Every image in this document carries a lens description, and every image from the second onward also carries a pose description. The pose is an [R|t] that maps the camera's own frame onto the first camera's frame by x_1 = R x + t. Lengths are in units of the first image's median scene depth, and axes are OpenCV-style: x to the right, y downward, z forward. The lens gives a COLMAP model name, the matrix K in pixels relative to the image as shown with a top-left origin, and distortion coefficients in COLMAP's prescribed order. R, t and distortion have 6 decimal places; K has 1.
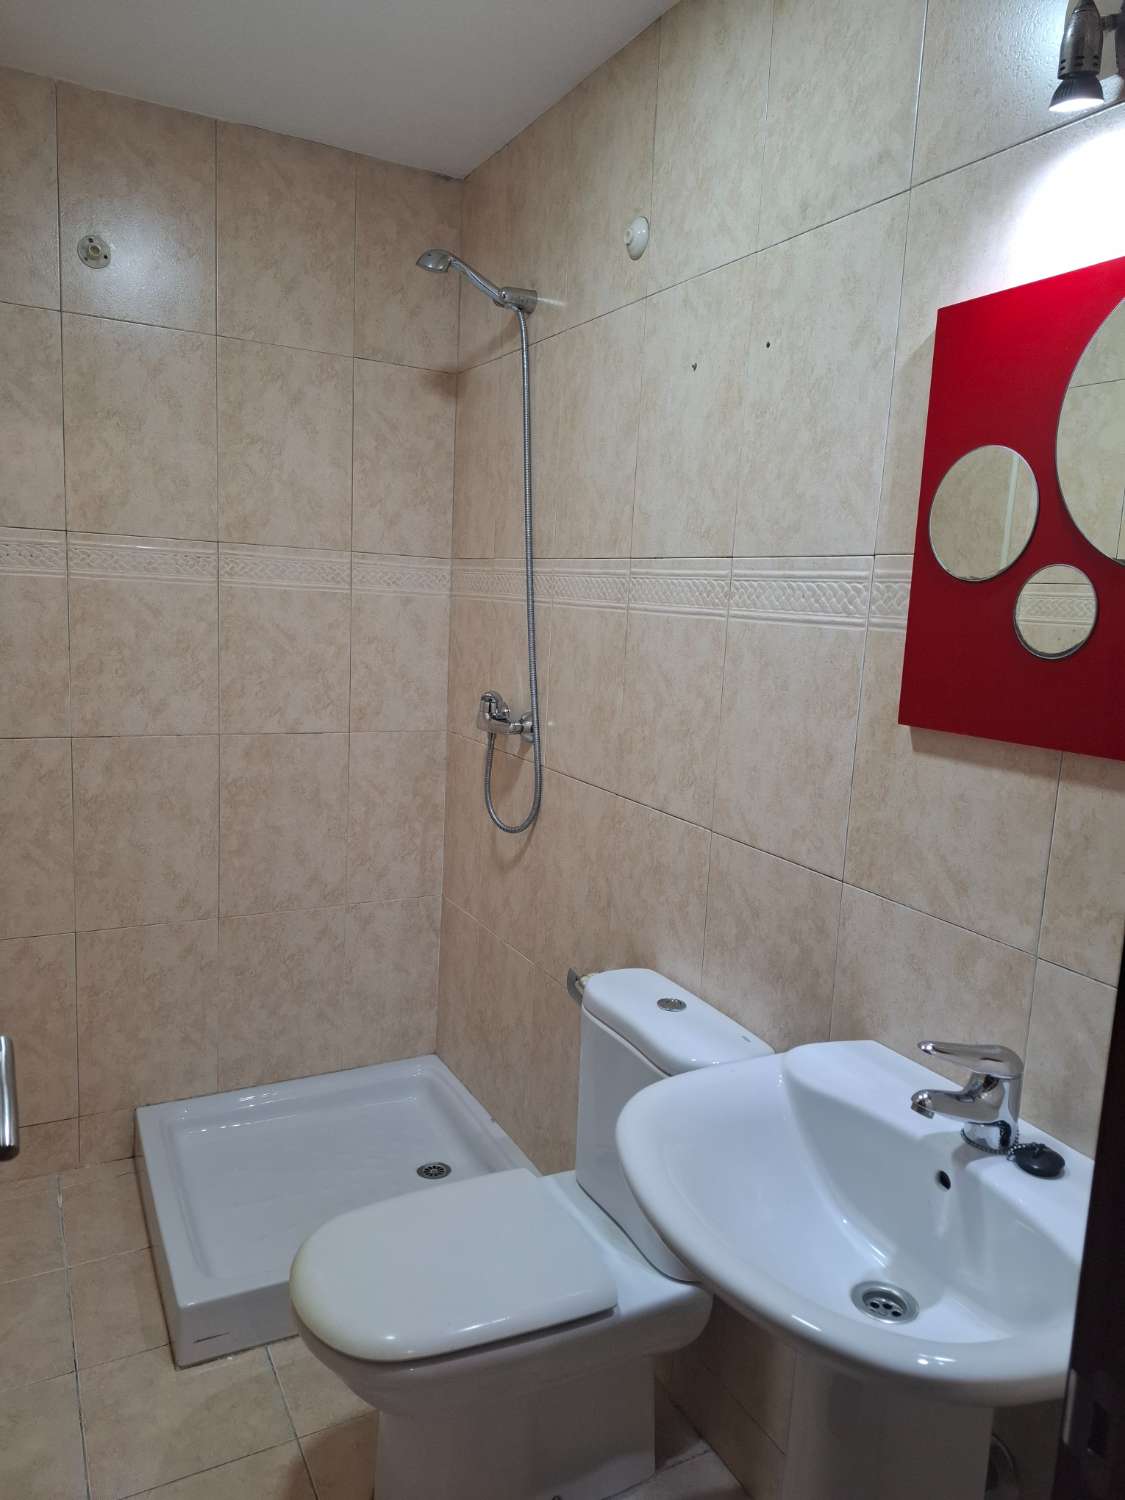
lens RADIAL K [[1025.9, 0, 626.1], [0, 1025.9, 751.6], [0, 0, 1]] dist [0.051139, -0.094190]
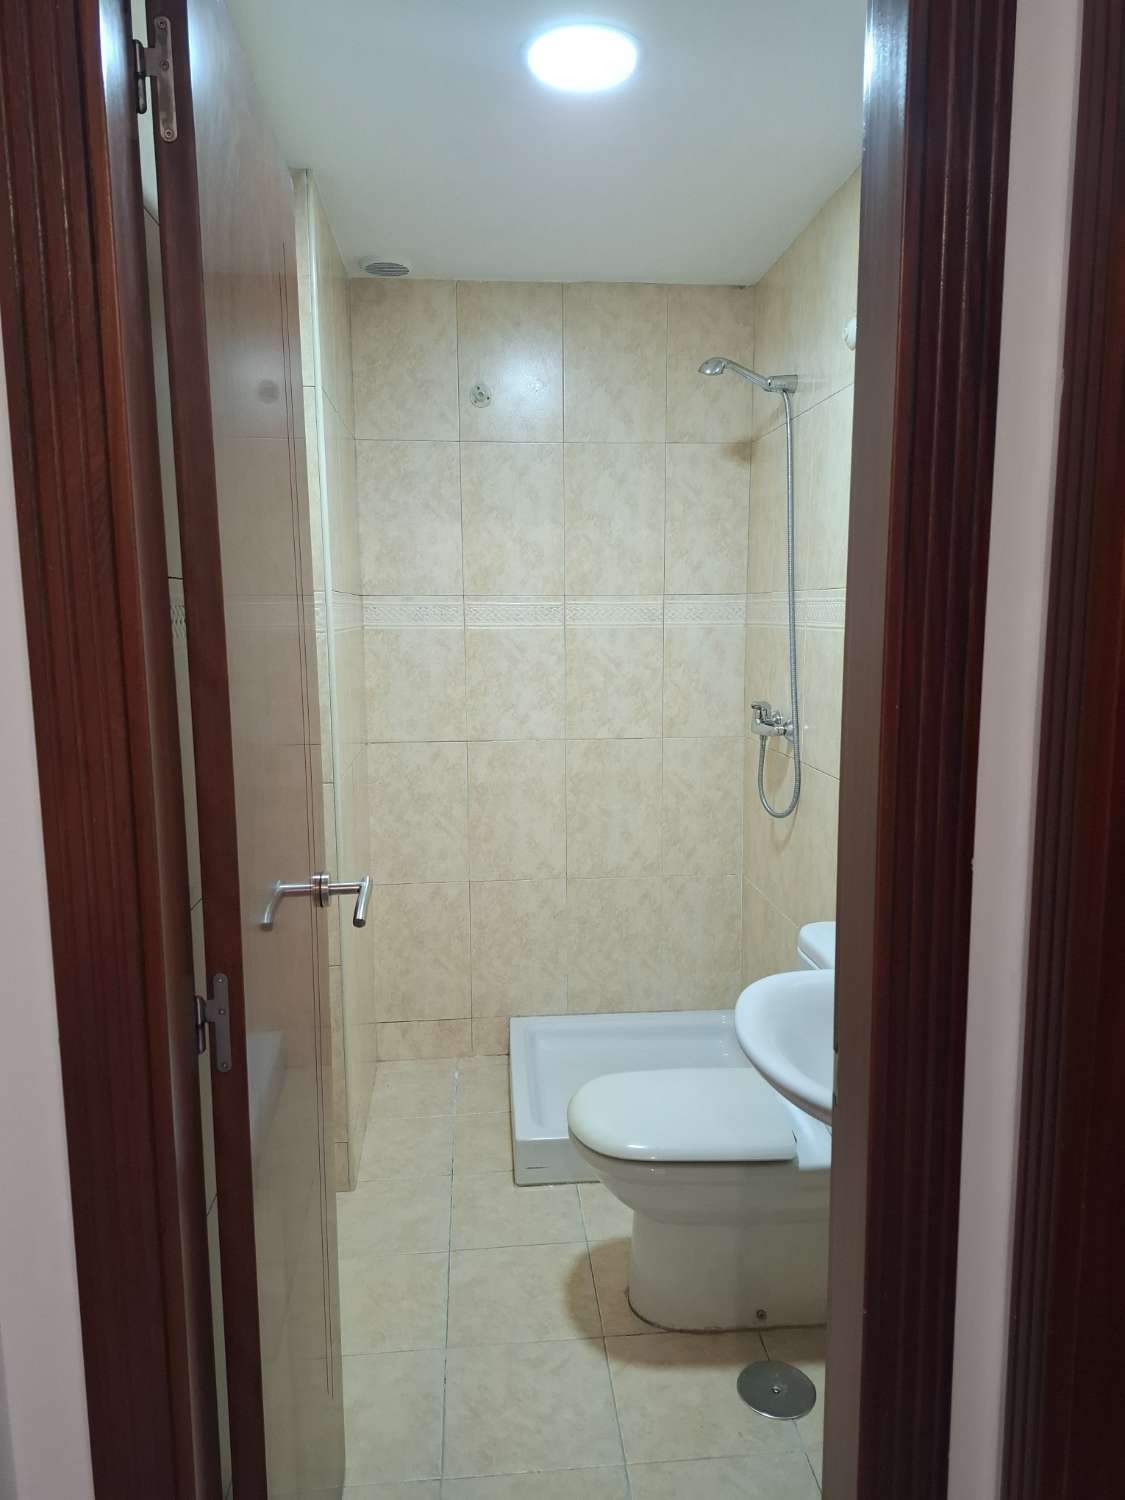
lens RADIAL K [[1000.2, 0, 592.2], [0, 1000.2, 749.0], [0, 0, 1]] dist [0.000775, -0.030465]
pose [[0.914460, -0.004528, -0.404650, 0.156933], [-0.004534, 0.999760, -0.021434, 0.023346], [0.404650, 0.021435, 0.914220, -0.161610]]
